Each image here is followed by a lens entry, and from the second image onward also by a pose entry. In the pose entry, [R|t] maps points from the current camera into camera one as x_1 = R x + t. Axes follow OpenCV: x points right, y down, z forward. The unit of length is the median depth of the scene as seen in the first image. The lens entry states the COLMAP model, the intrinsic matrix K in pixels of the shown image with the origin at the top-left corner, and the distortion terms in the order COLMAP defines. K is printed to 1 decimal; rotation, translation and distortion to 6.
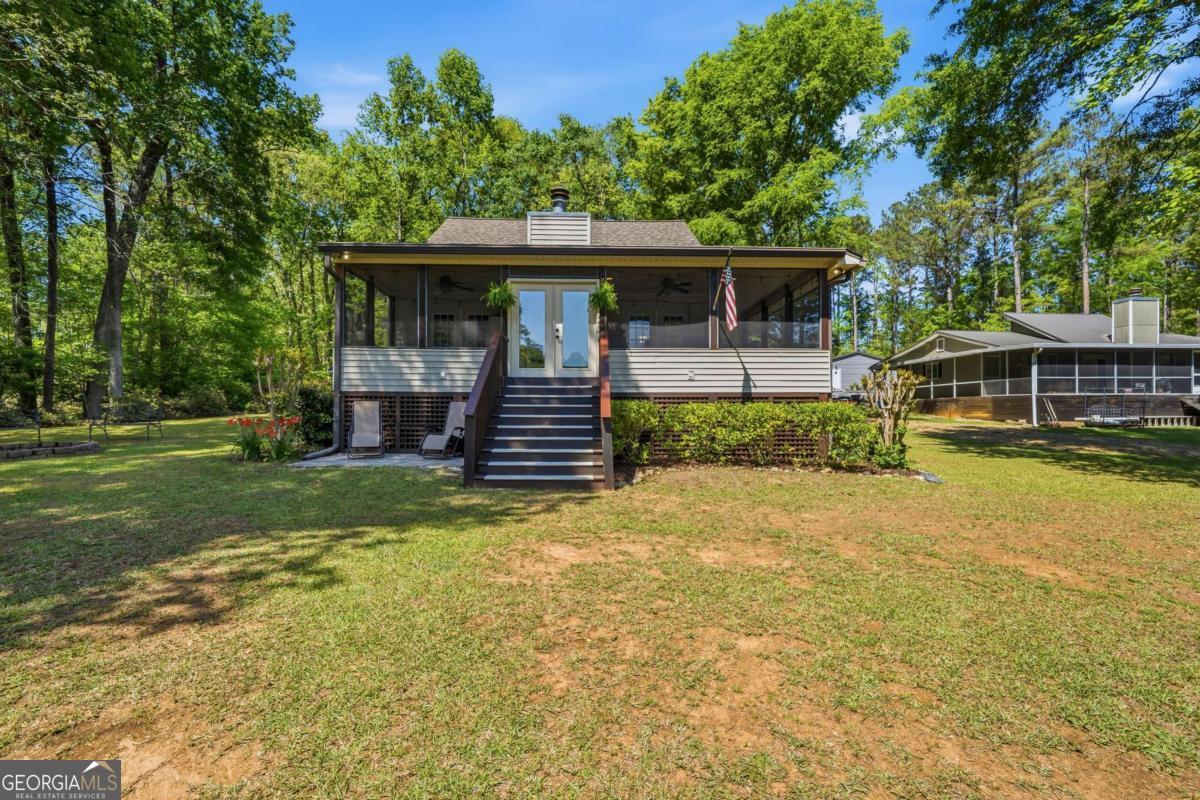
lens RADIAL K [[527.3, 0, 609.8], [0, 527.3, 397.8], [0, 0, 1]] dist [0.003184, -0.000459]
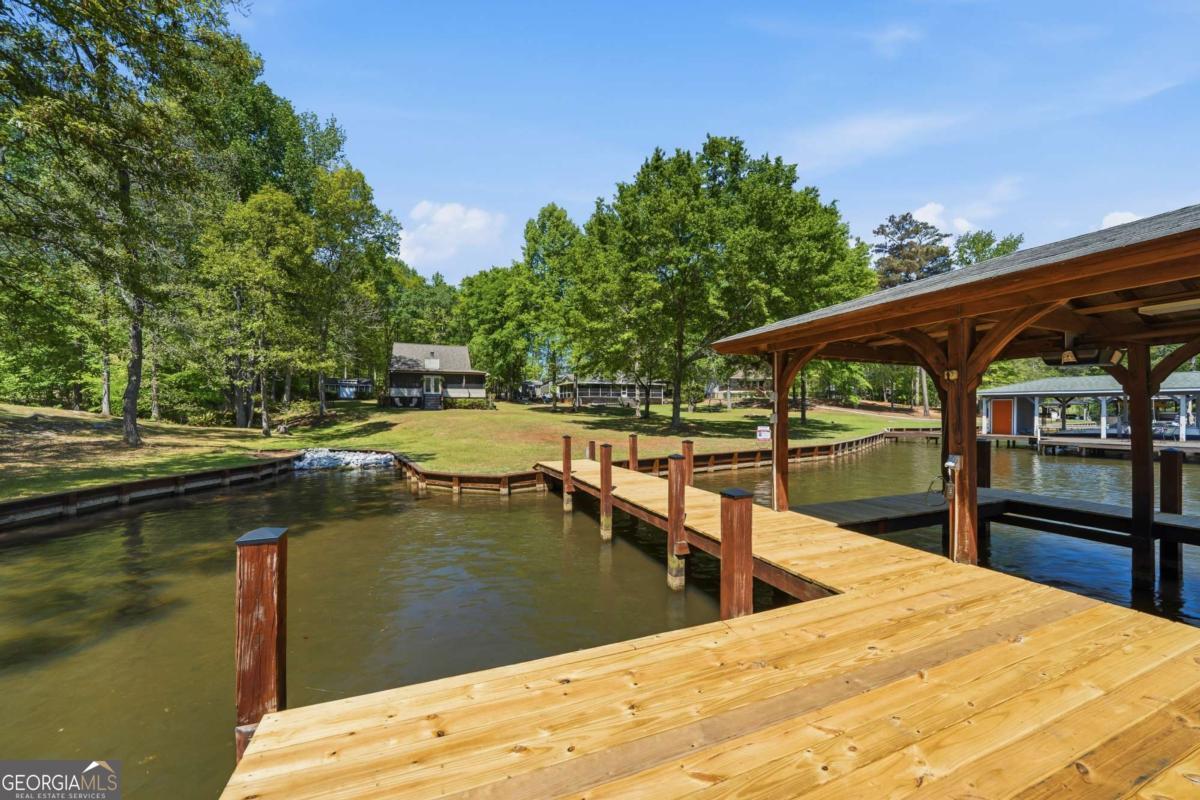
lens RADIAL K [[424.8, 0, 600.9], [0, 424.8, 397.8], [0, 0, 1]] dist [-0.011684, 0.000095]
pose [[0.938017, 0.007704, 0.346503, 0.000171], [-0.010311, 0.999931, 0.005679, -0.024424], [-0.346435, -0.008900, 0.938032, -2.193178]]
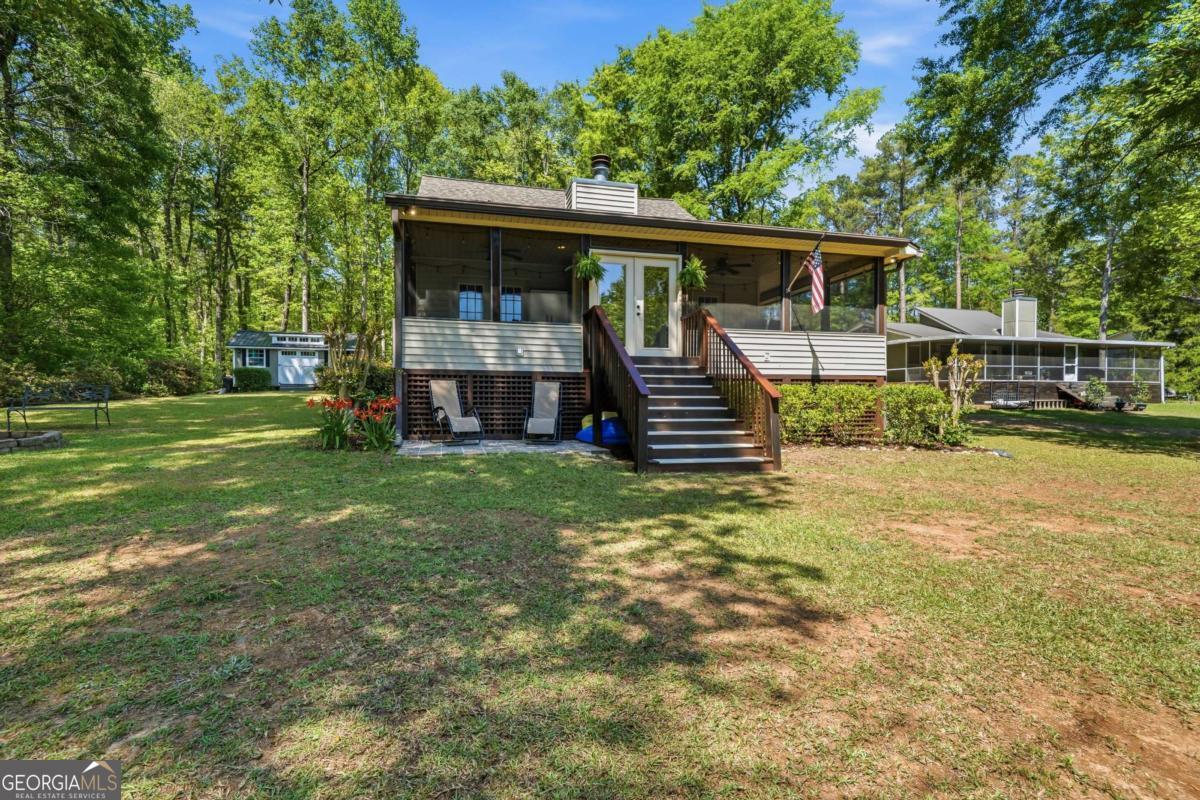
lens RADIAL K [[548.2, 0, 605.9], [0, 548.2, 391.4], [0, 0, 1]] dist [0.010518, 0.001682]
pose [[0.976452, 0.003165, 0.215712, -0.221294], [-0.006655, 0.999858, 0.015454, 0.005031], [-0.215633, -0.016525, 0.976335, 0.029879]]
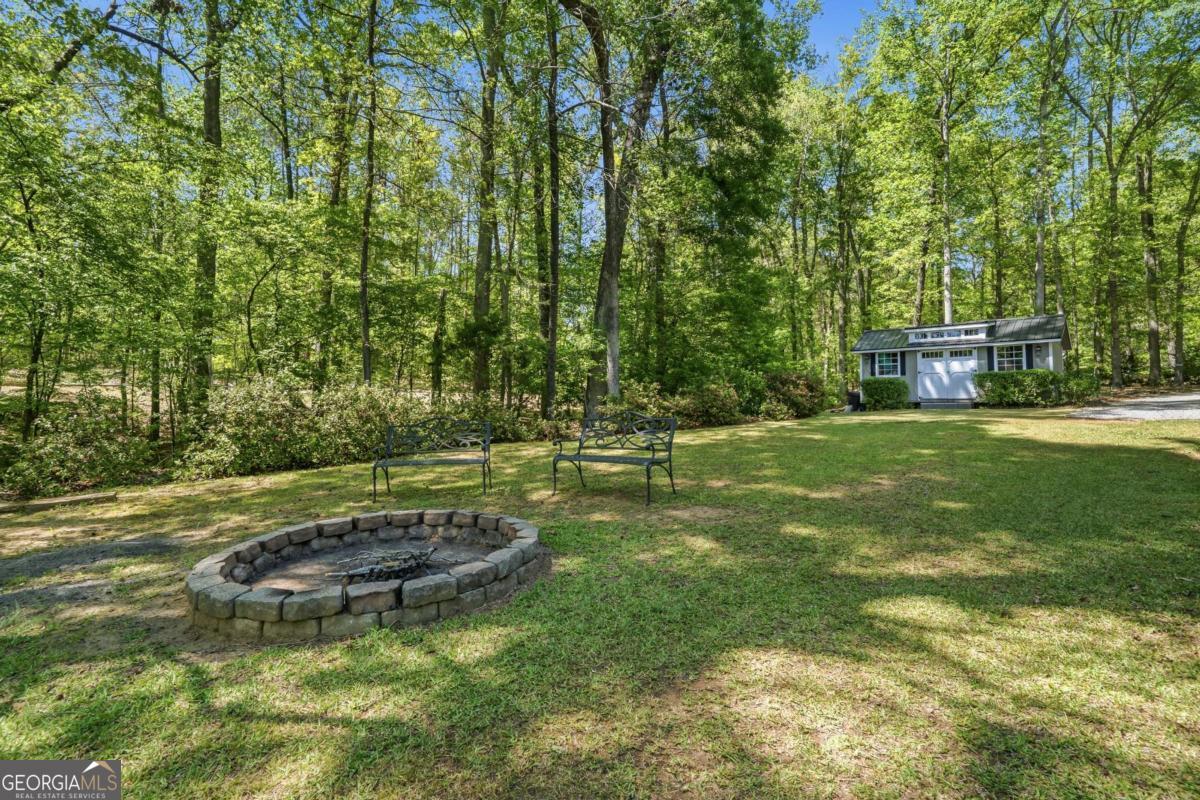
lens RADIAL K [[548.2, 0, 606.7], [0, 548.2, 402.8], [0, 0, 1]] dist [0.010518, 0.001682]
pose [[0.700488, -0.001904, -0.713662, -0.423075], [0.016587, 0.999770, 0.013614, -0.002979], [0.713472, -0.021374, 0.700358, 0.491087]]
